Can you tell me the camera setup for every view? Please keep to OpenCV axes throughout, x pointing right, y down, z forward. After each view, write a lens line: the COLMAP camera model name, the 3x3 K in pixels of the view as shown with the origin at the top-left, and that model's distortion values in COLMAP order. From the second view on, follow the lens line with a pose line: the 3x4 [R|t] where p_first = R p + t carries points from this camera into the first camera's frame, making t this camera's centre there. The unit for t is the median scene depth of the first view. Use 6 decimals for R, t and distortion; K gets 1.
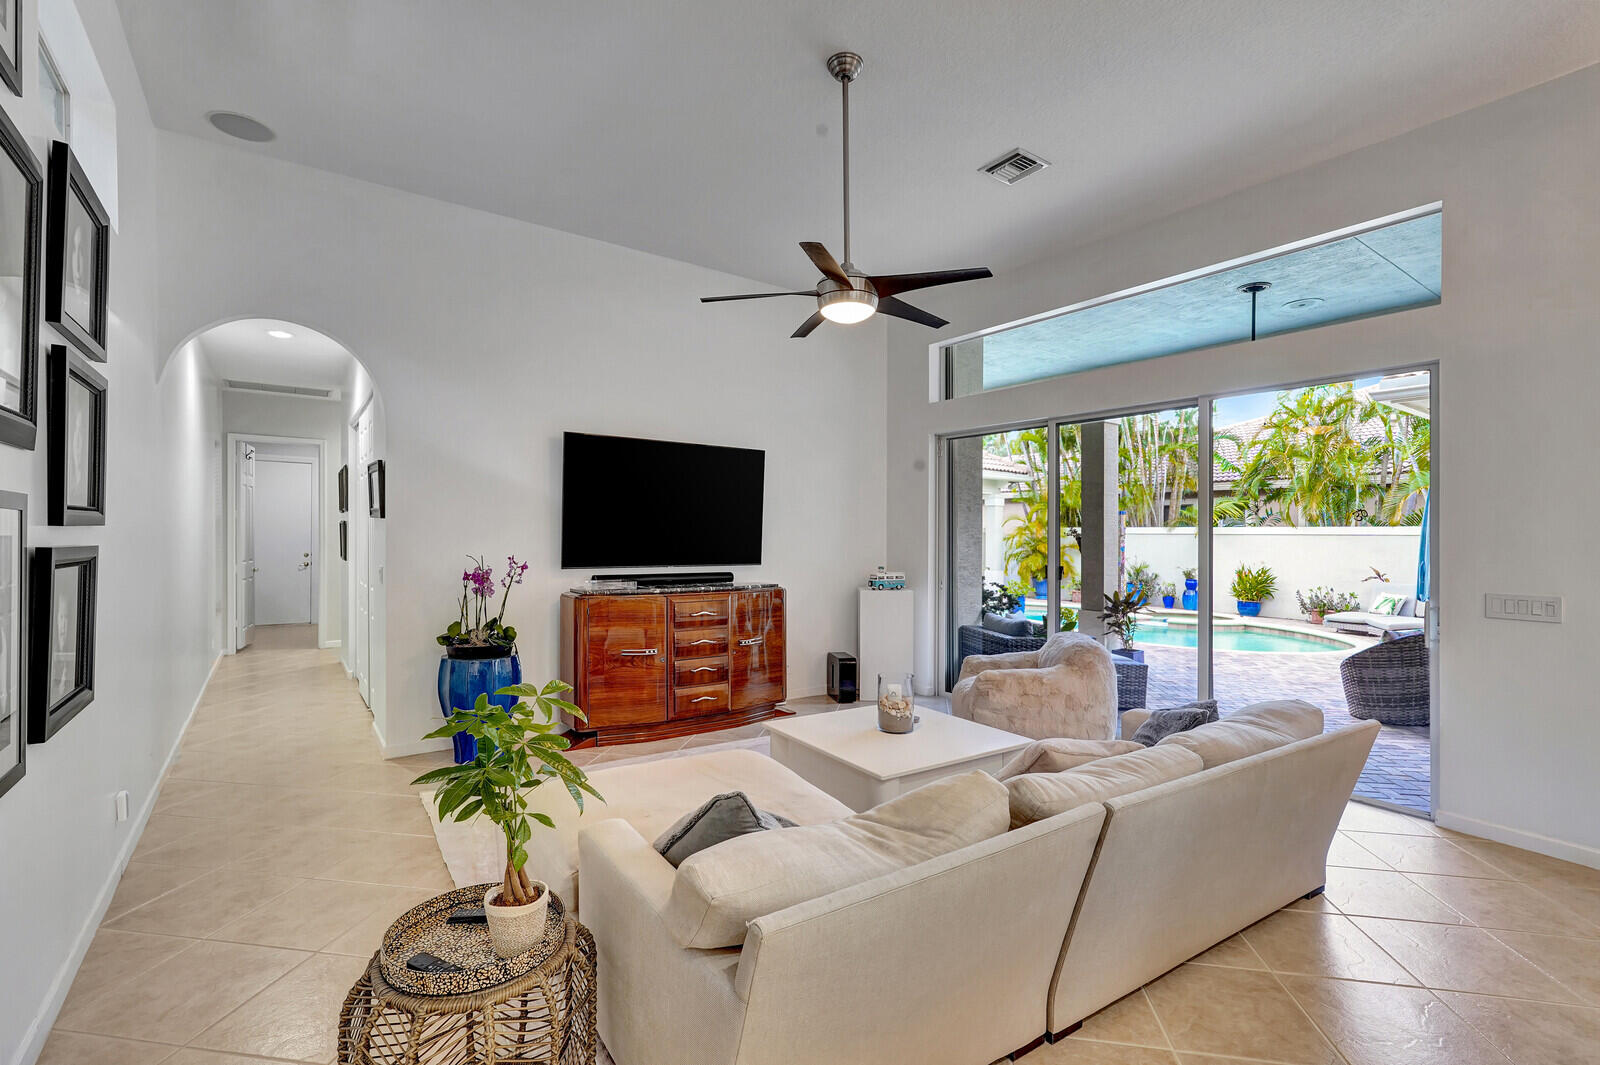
lens RADIAL K [[722.3, 0, 811.6], [0, 722.3, 534.4], [0, 0, 1]] dist [-0.013355, 0.007786]
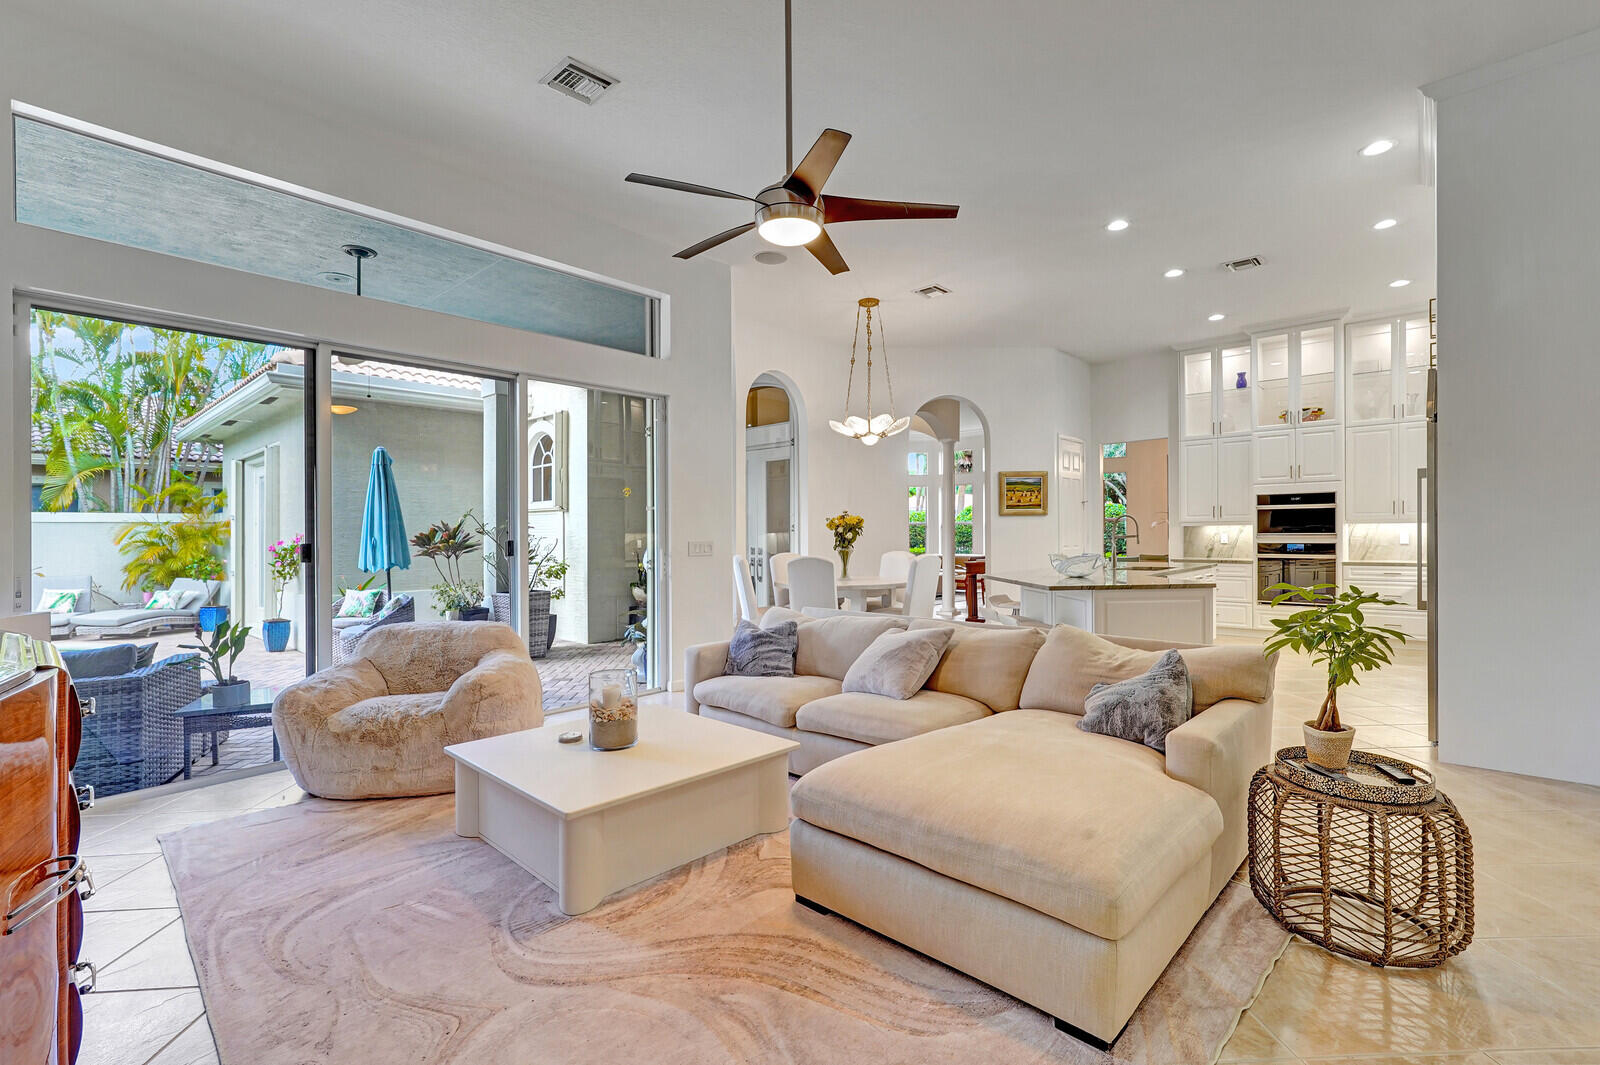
lens RADIAL K [[722.3, 0, 797.1], [0, 722.3, 534.5], [0, 0, 1]] dist [-0.013355, 0.007786]
pose [[-0.187766, -0.010880, 0.982153, -0.393915], [0.005168, 0.999914, 0.012065, 0.020547], [-0.982200, 0.007341, -0.187694, 0.561212]]
